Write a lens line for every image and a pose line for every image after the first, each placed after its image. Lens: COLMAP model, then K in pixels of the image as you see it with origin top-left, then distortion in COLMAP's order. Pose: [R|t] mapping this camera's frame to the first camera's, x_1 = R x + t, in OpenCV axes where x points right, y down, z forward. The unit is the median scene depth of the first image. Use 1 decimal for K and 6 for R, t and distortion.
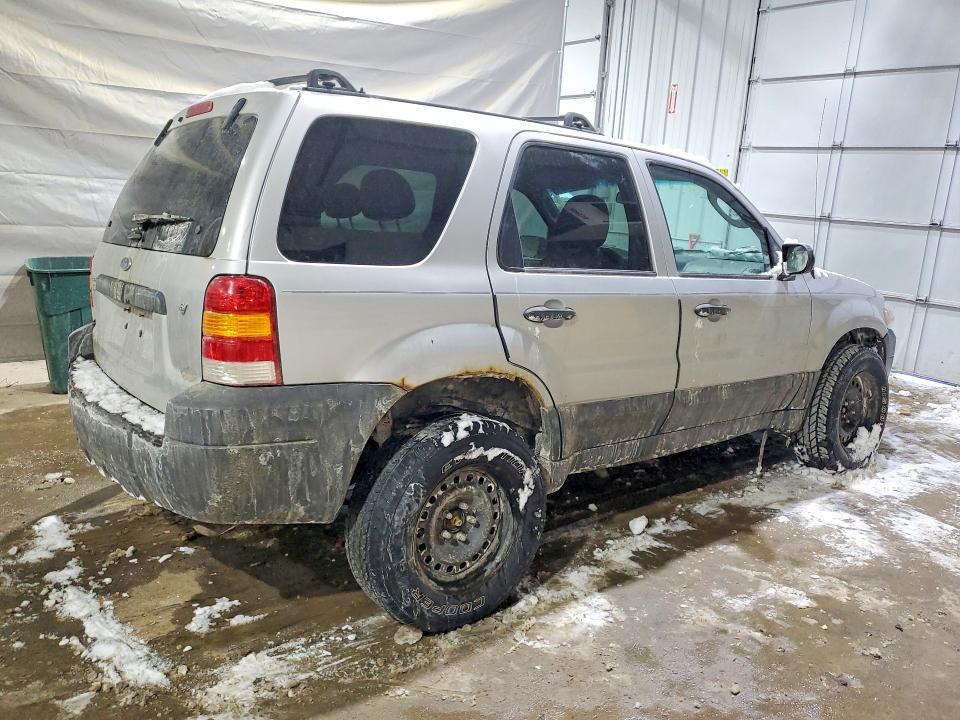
lens RADIAL K [[756.0, 0, 480.0], [0, 756.0, 360.0], [0, 0, 1]] dist [0.010262, -0.003003]
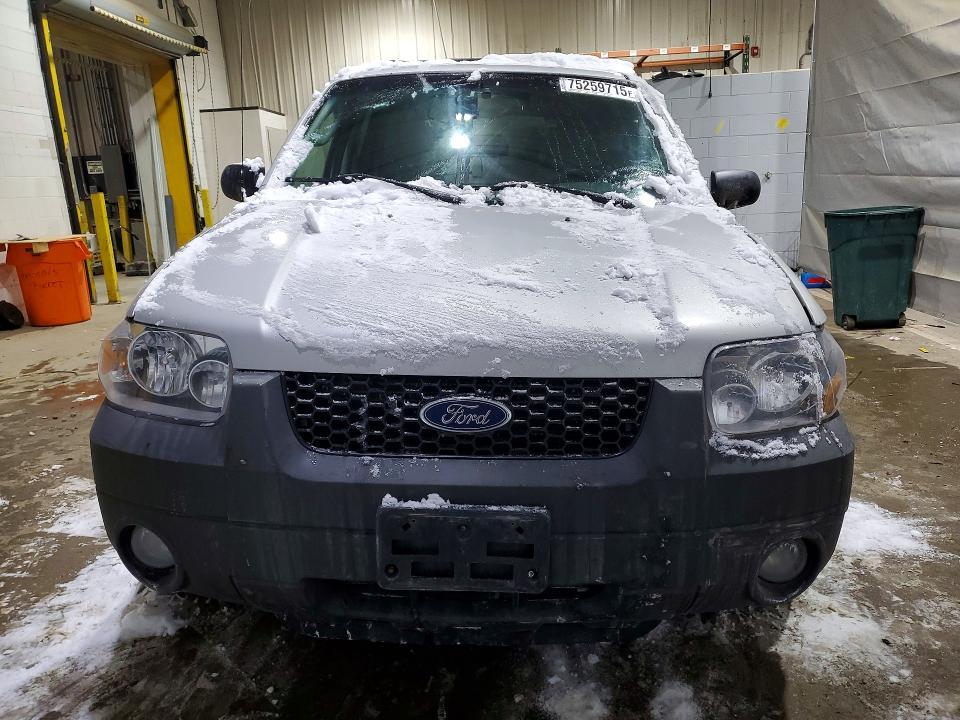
lens RADIAL K [[761.4, 0, 484.4], [0, 761.4, 363.0], [0, 0, 1]] dist [0.010545, 0.000897]
pose [[-0.646216, 0.157617, -0.746701, 0.888659], [-0.162505, 0.927580, 0.336434, -0.268367], [0.745652, 0.338751, -0.573803, 1.710870]]
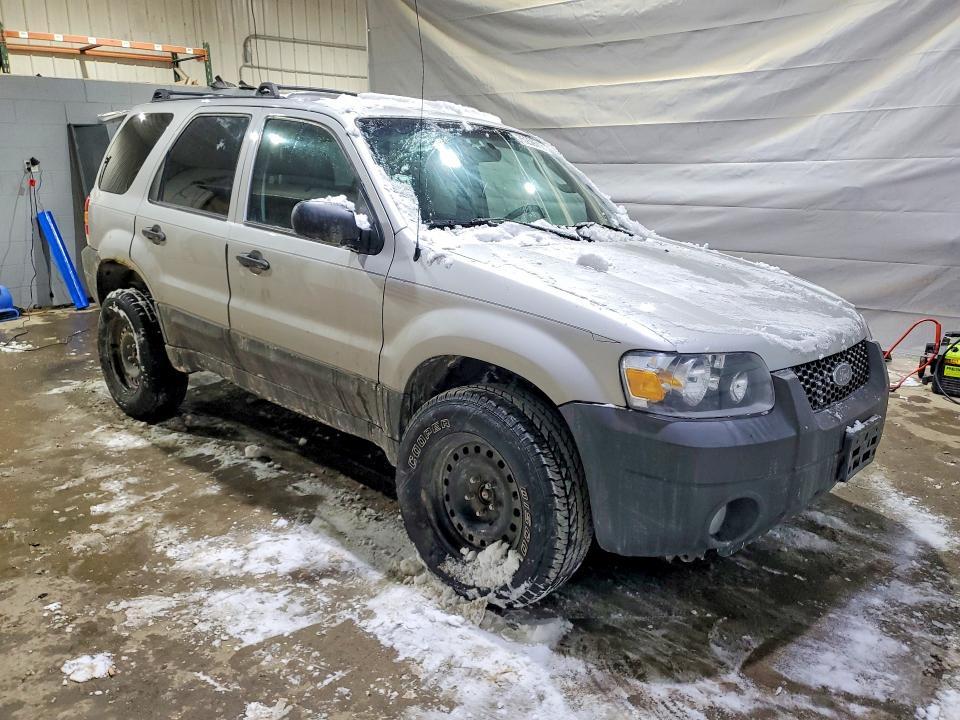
lens RADIAL K [[761.4, 0, 484.4], [0, 761.4, 363.0], [0, 0, 1]] dist [0.010545, 0.000897]
pose [[0.149503, 0.212631, -0.965628, 1.227408], [-0.219881, 0.959299, 0.177194, -0.166934], [0.964003, 0.185832, 0.190172, 1.022758]]
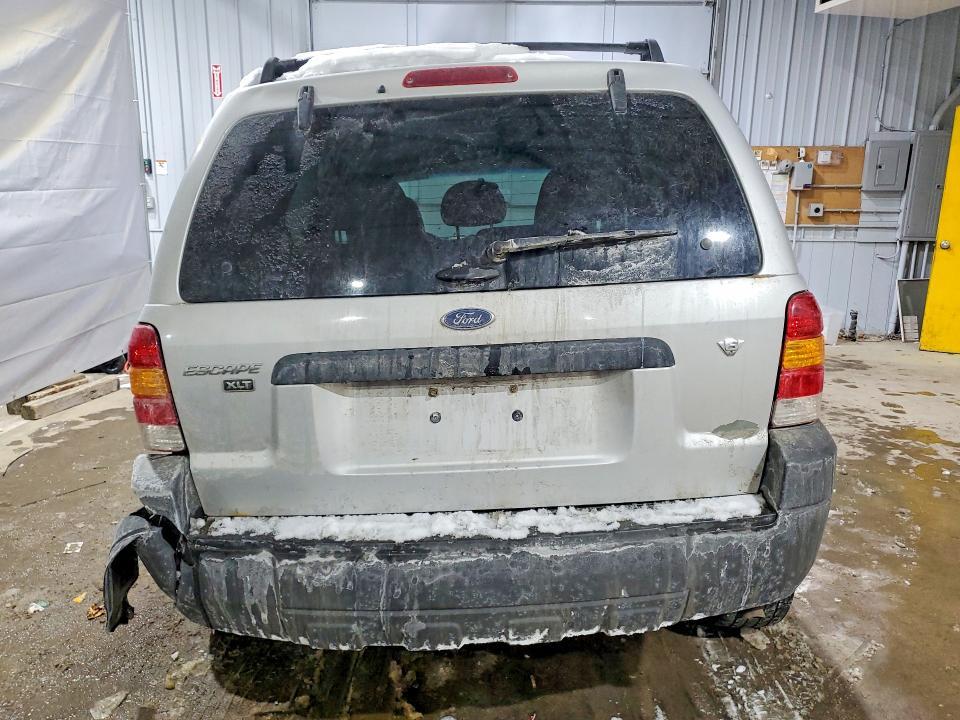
lens RADIAL K [[761.4, 0, 484.4], [0, 761.4, 363.0], [0, 0, 1]] dist [0.010545, 0.000897]
pose [[0.620421, -0.216224, 0.753873, -0.690472], [0.203079, 0.972750, 0.111872, -0.115959], [-0.757520, 0.083688, 0.647426, 0.422254]]
